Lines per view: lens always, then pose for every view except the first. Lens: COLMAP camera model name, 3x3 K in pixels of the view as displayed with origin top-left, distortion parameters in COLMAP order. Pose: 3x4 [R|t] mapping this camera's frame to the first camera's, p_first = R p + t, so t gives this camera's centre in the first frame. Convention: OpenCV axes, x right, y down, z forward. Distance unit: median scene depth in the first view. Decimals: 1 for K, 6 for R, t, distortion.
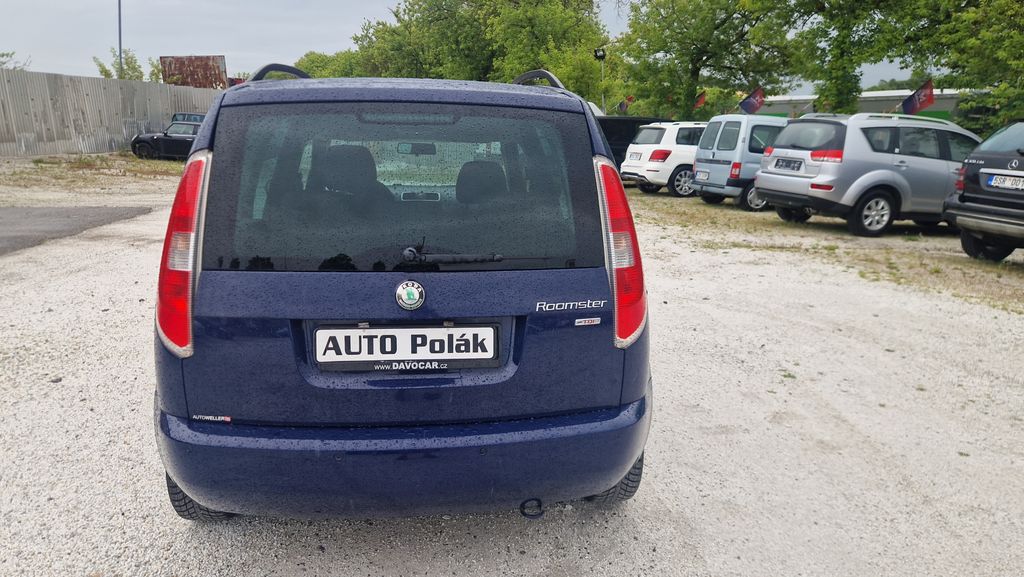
lens RADIAL K [[692.3, 0, 507.5], [0, 692.3, 290.7], [0, 0, 1]] dist [0.027613, -0.002703]
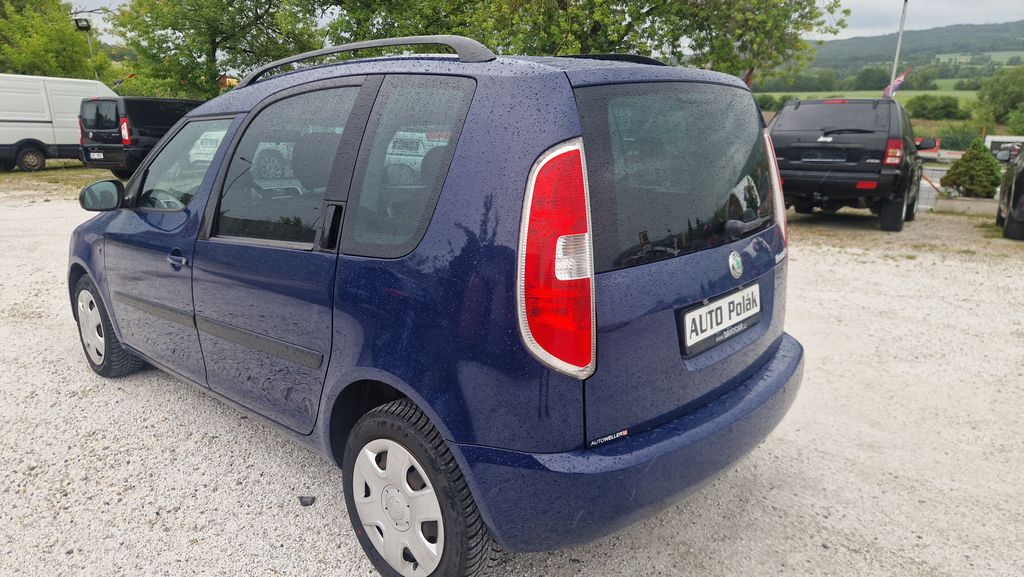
lens RADIAL K [[692.3, 0, 508.0], [0, 692.3, 285.8], [0, 0, 1]] dist [0.027613, -0.002703]
pose [[0.735637, -0.170491, 0.655569, -1.088324], [0.161601, 0.984034, 0.074576, -0.097529], [-0.657817, 0.051080, 0.751444, 0.416300]]
